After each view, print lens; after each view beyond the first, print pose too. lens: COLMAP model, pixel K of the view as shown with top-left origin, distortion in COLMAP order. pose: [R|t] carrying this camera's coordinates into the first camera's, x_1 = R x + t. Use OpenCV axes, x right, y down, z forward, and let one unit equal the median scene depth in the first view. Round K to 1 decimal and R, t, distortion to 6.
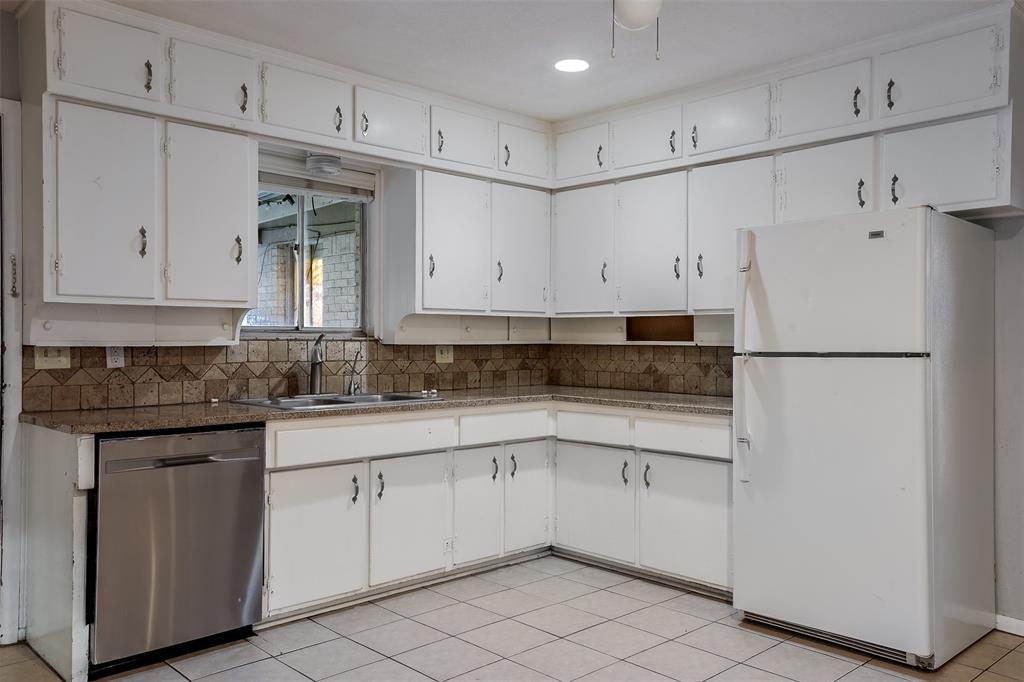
lens RADIAL K [[822.7, 0, 508.9], [0, 822.7, 340.7], [0, 0, 1]] dist [-0.010000, 0.001456]
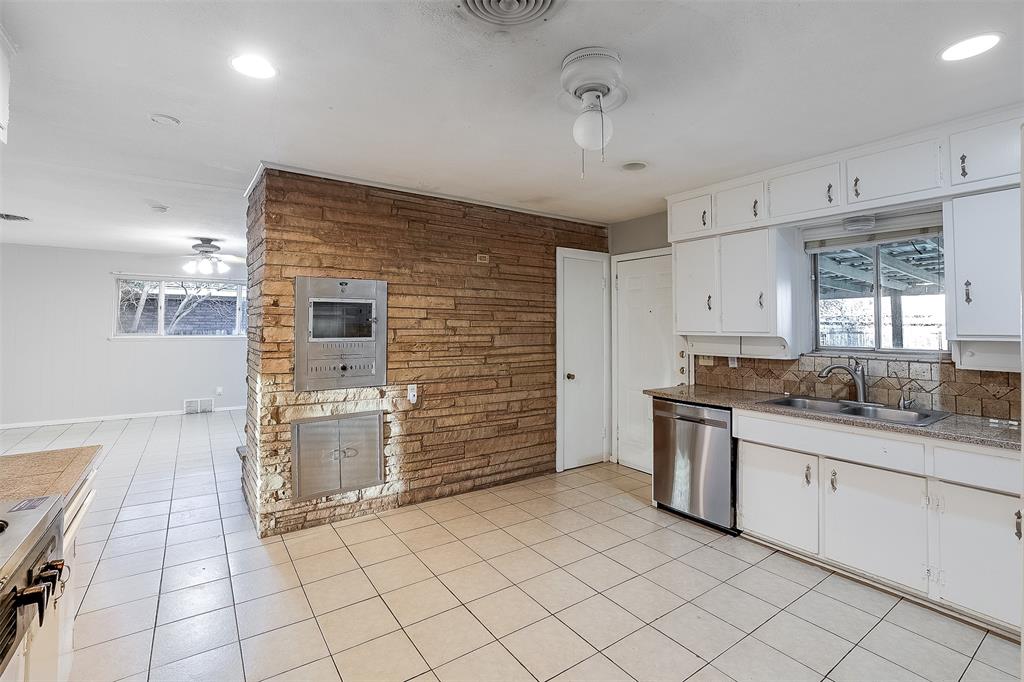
lens RADIAL K [[449.9, 0, 539.1], [0, 449.9, 317.3], [0, 0, 1]] dist [-0.019923, 0.001069]
pose [[-0.123596, -0.033781, -0.991757, 0.577387], [-0.013953, 0.999381, -0.032302, -0.041192], [0.992234, 0.009845, -0.123991, 0.648942]]
